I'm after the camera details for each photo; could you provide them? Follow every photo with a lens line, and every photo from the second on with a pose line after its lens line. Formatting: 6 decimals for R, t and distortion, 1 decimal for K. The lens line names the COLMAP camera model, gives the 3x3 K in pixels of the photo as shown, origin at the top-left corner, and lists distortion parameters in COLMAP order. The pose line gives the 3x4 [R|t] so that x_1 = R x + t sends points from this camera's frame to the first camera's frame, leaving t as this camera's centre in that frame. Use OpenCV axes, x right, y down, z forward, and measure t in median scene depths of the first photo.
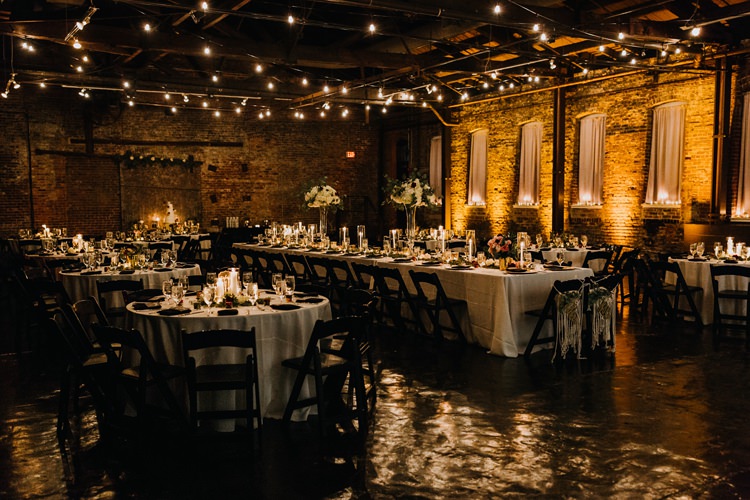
lens RADIAL K [[741.6, 0, 375.0], [0, 741.6, 250.0], [0, 0, 1]] dist [0.008297, -0.013020]
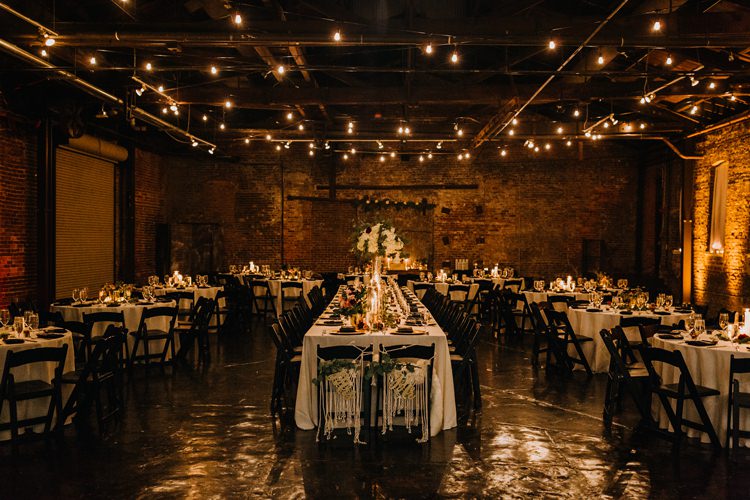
lens RADIAL K [[741.6, 0, 375.0], [0, 741.6, 250.0], [0, 0, 1]] dist [0.008297, -0.013020]
pose [[0.850266, 0.020641, -0.525948, 0.240507], [-0.049046, 0.997990, -0.040124, -0.011830], [0.524063, 0.059911, 0.849569, 0.096871]]
